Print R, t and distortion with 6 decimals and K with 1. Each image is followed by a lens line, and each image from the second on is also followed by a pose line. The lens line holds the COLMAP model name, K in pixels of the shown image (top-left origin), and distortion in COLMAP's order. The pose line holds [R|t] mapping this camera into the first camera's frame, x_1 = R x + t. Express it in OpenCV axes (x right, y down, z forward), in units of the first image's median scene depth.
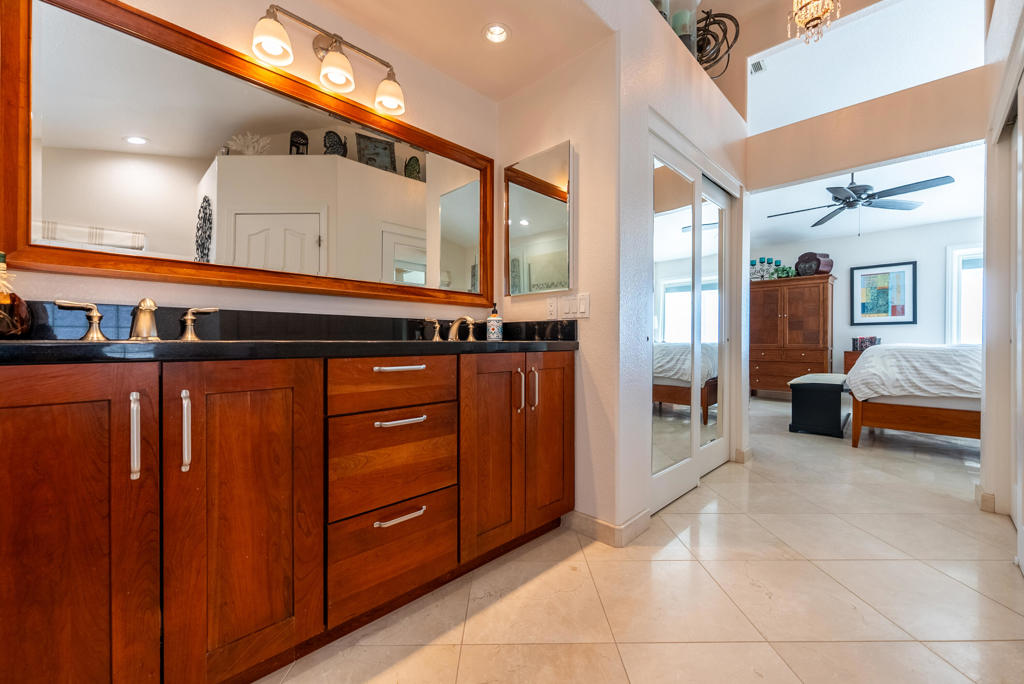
lens RADIAL K [[413.1, 0, 519.4], [0, 413.1, 342.8], [0, 0, 1]] dist [0.001694, -0.000768]
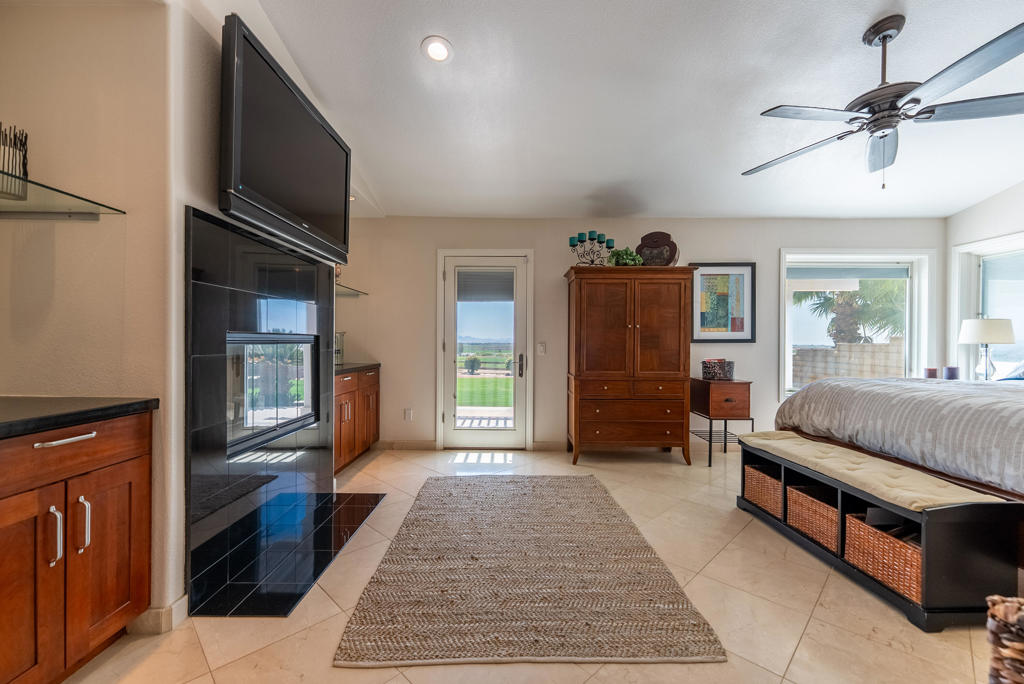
lens RADIAL K [[413.1, 0, 509.9], [0, 413.1, 347.5], [0, 0, 1]] dist [0.001694, -0.000768]
pose [[0.721749, -0.007444, 0.692115, 0.073860], [0.000109, 0.999943, 0.010642, -0.043374], [-0.692155, -0.007606, 0.721709, 0.733040]]
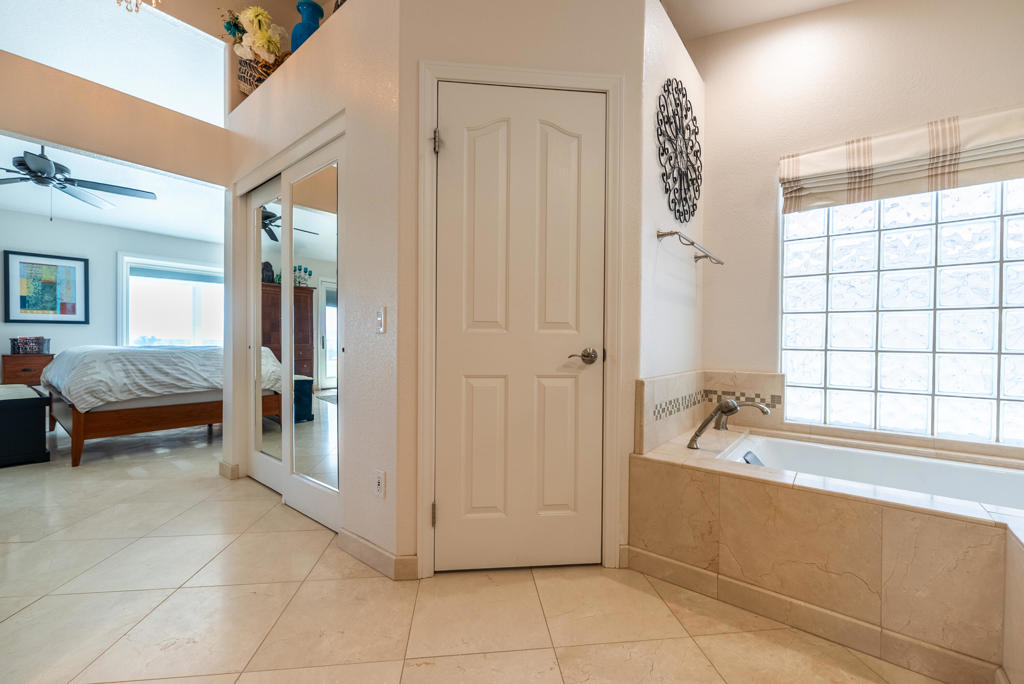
lens RADIAL K [[413.1, 0, 508.9], [0, 413.1, 343.7], [0, 0, 1]] dist [0.001694, -0.000768]
pose [[-0.082948, -0.010549, 0.996498, -0.084422], [-0.001972, 0.999944, 0.010422, -0.011411], [-0.996552, -0.001101, -0.082964, 0.096863]]
